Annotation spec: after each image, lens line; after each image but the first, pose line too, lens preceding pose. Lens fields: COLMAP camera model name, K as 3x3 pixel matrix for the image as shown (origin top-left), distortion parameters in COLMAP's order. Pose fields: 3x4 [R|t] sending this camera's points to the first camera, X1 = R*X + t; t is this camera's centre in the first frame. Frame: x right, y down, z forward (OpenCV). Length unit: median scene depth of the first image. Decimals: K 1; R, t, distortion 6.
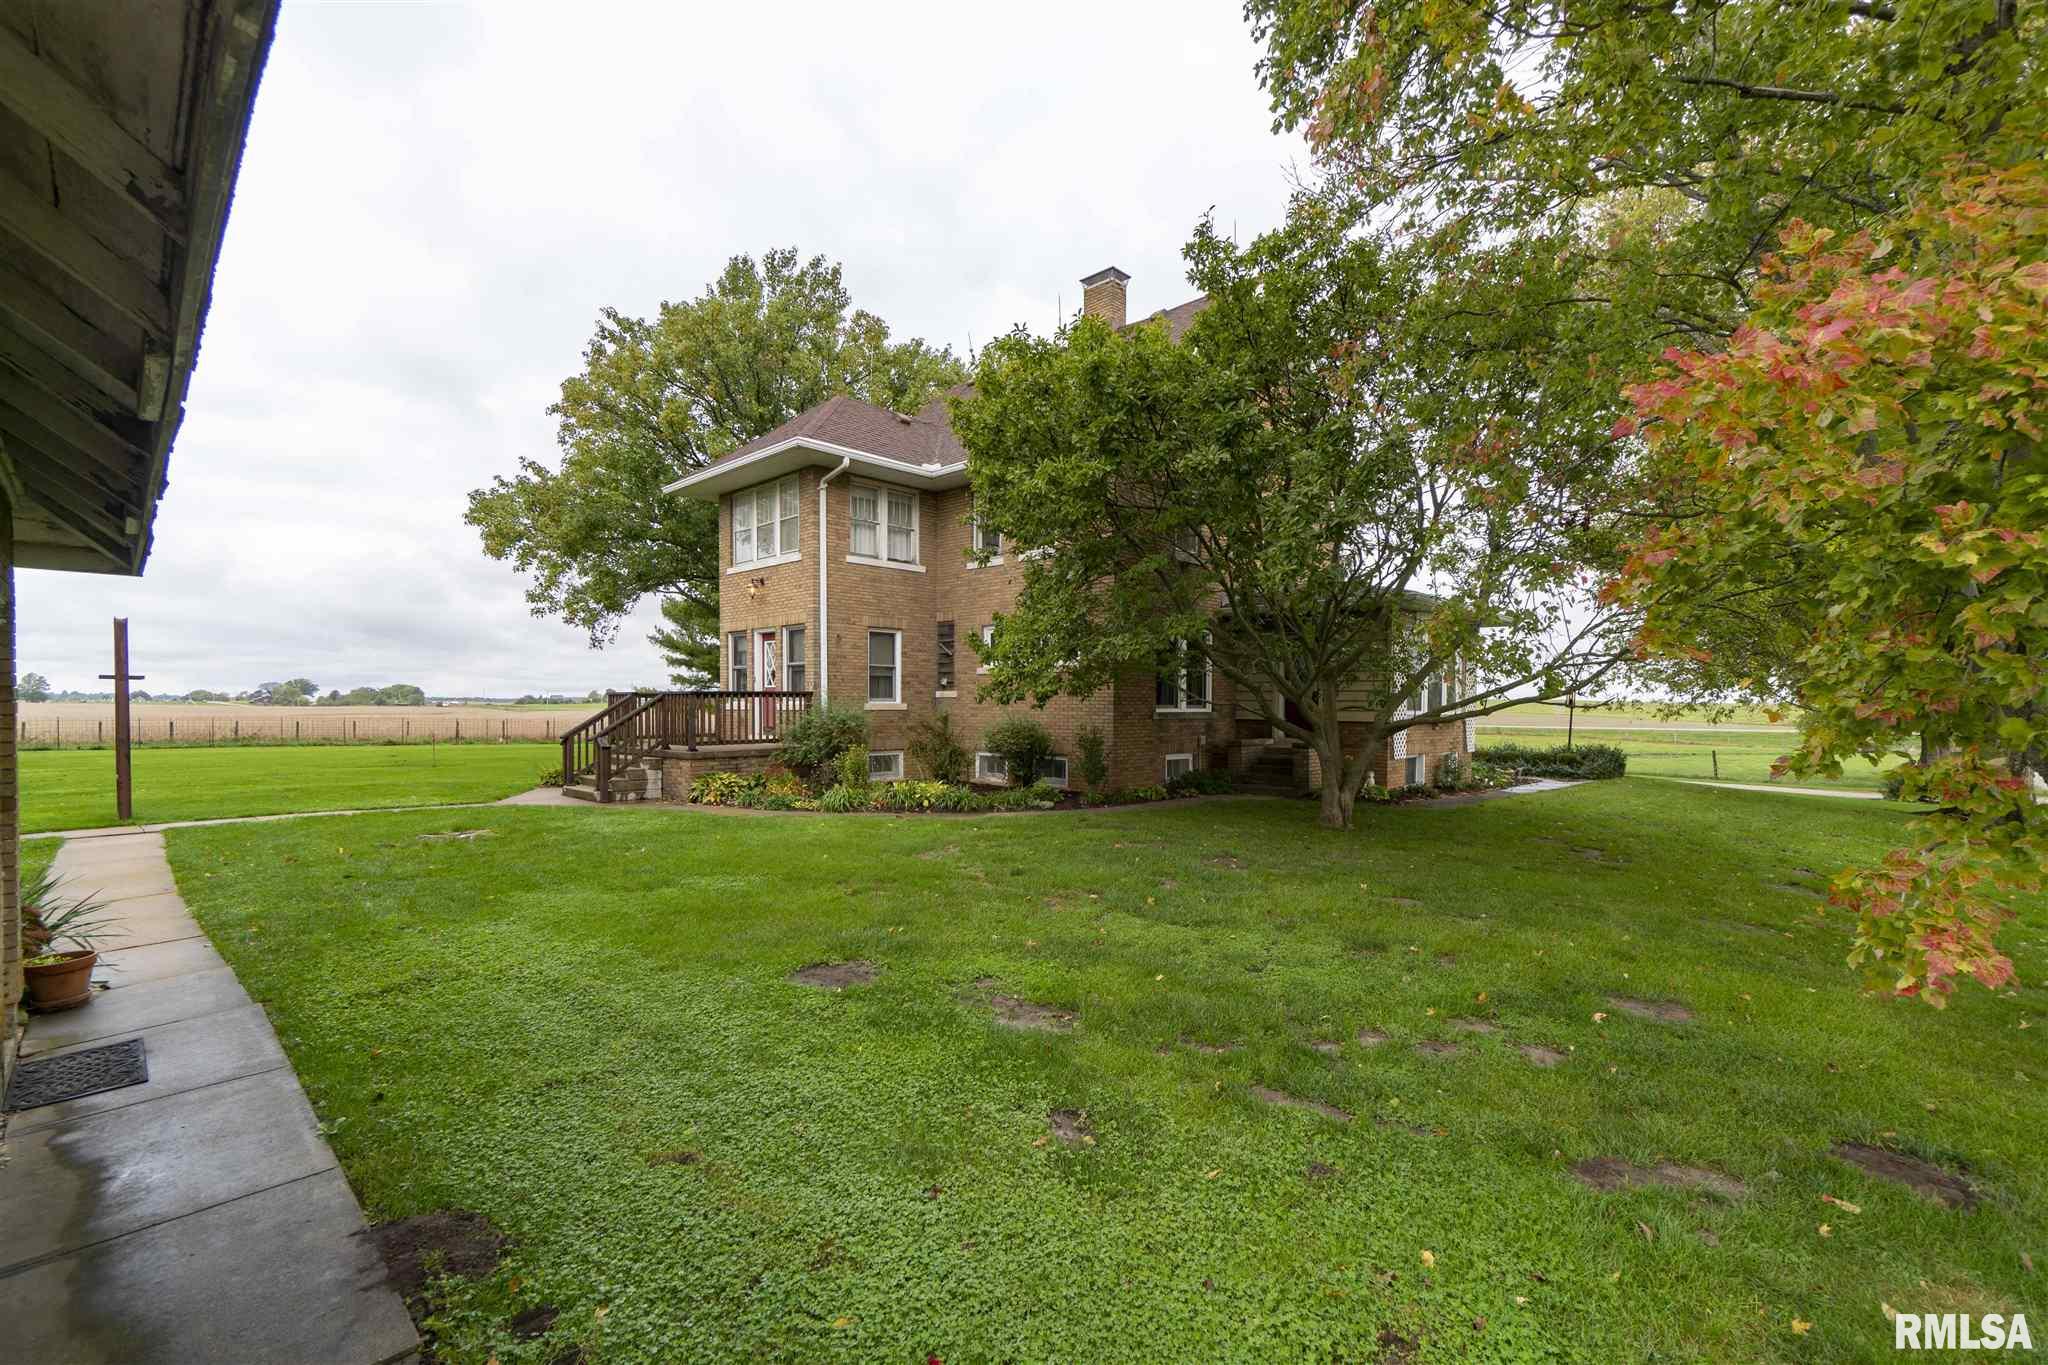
lens RADIAL K [[899.0, 0, 1024.1], [0, 899.0, 697.8], [0, 0, 1]] dist [-0.002141, -0.000492]
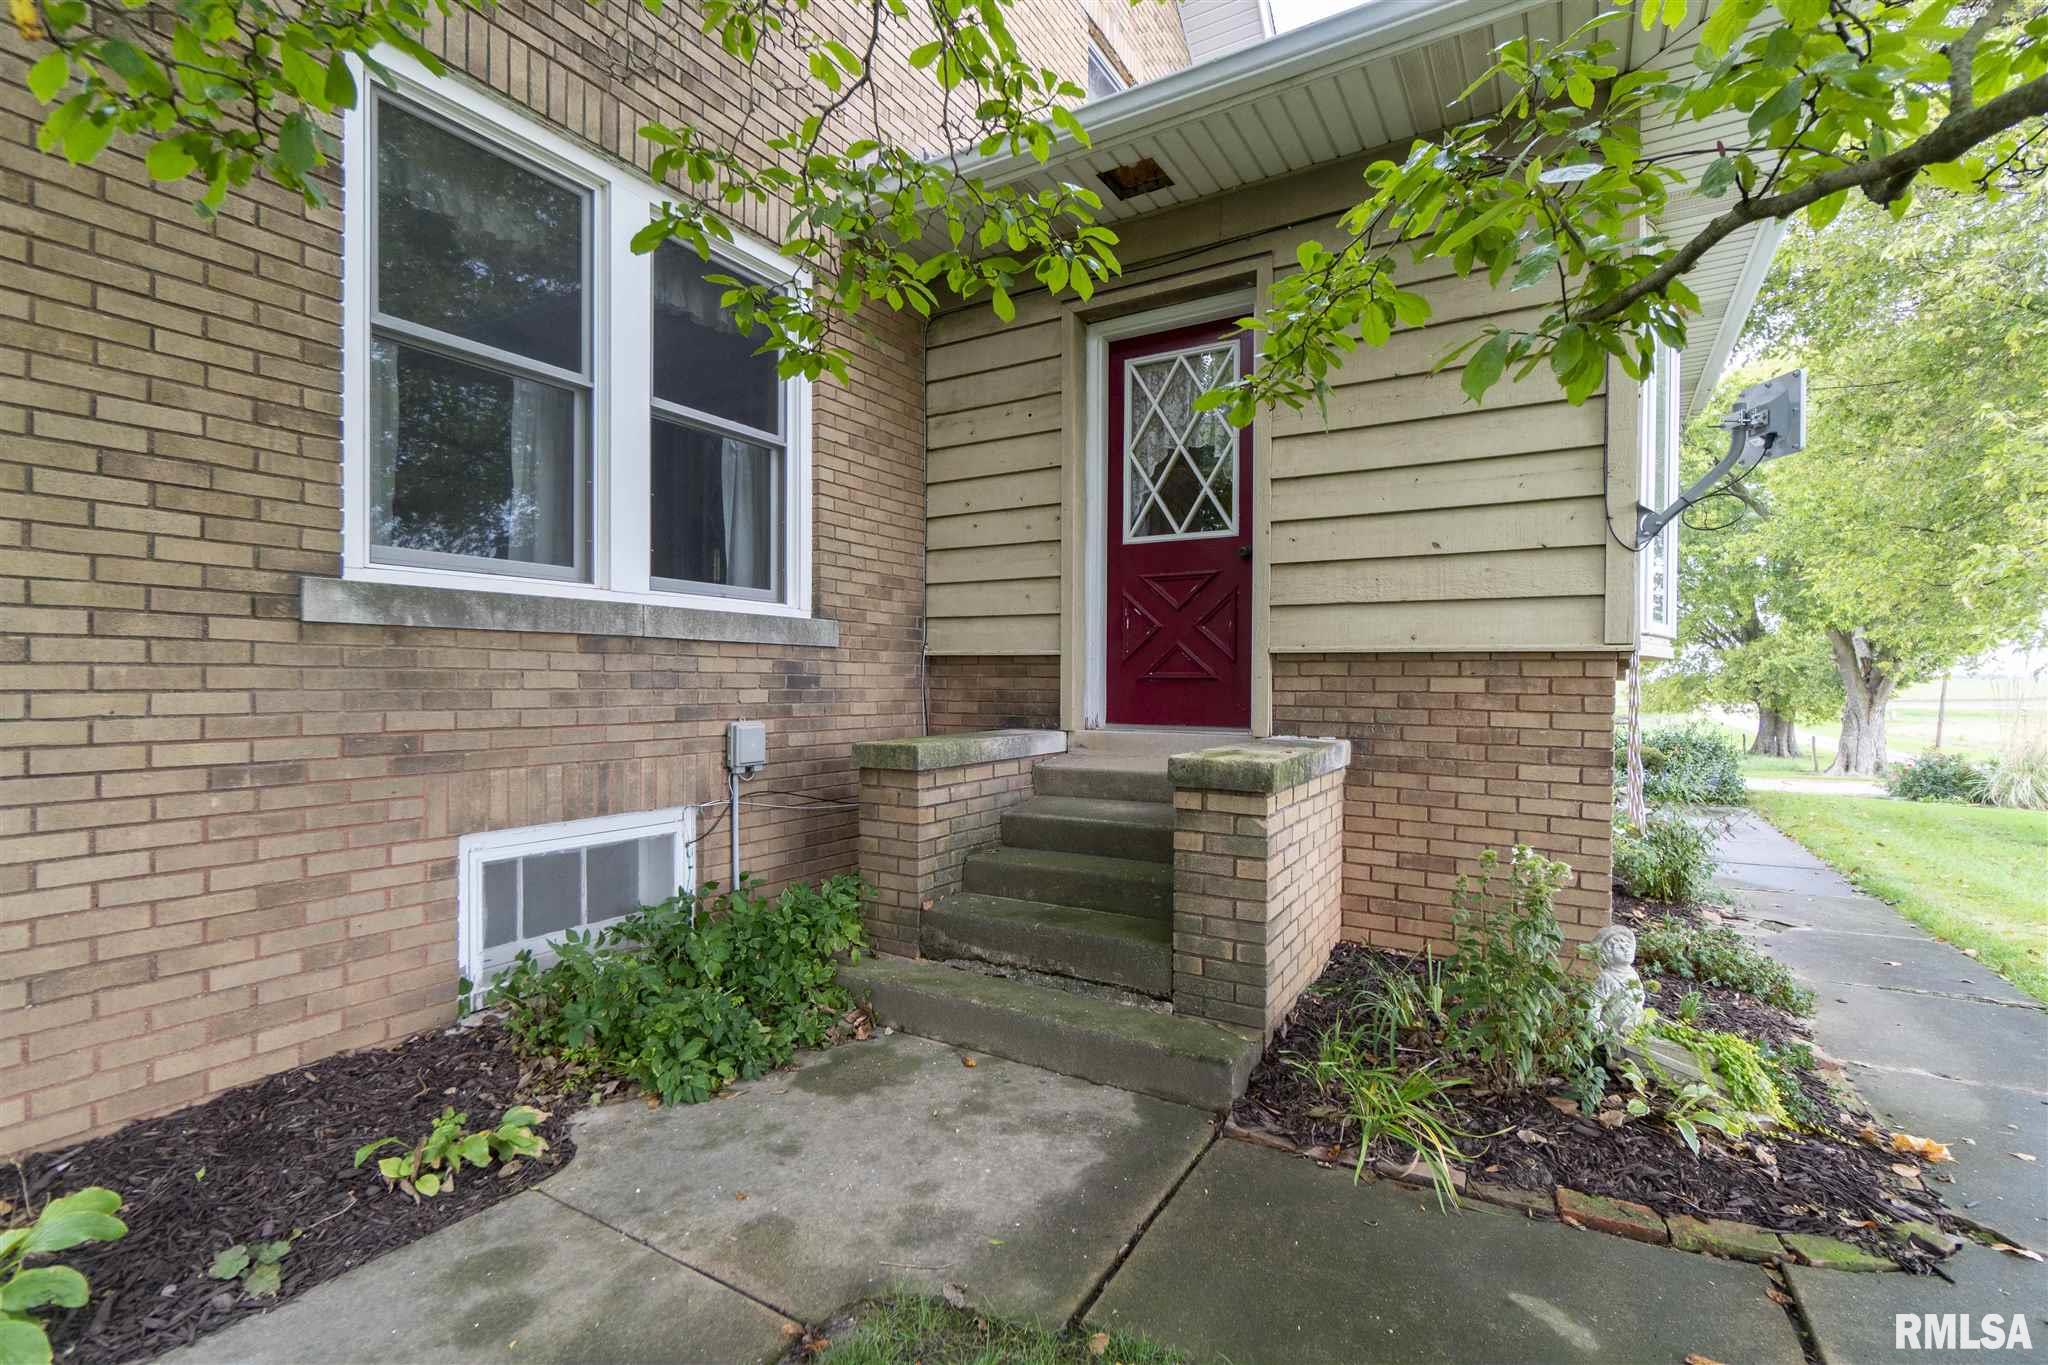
lens RADIAL K [[899.0, 0, 1022.7], [0, 899.0, 682.7], [0, 0, 1]] dist [-0.002141, -0.000492]
pose [[0.971906, 0.002065, 0.235360, 0.212607], [-0.003987, 0.999962, 0.007694, 0.031037], [-0.235336, -0.008416, 0.971878, 0.778532]]
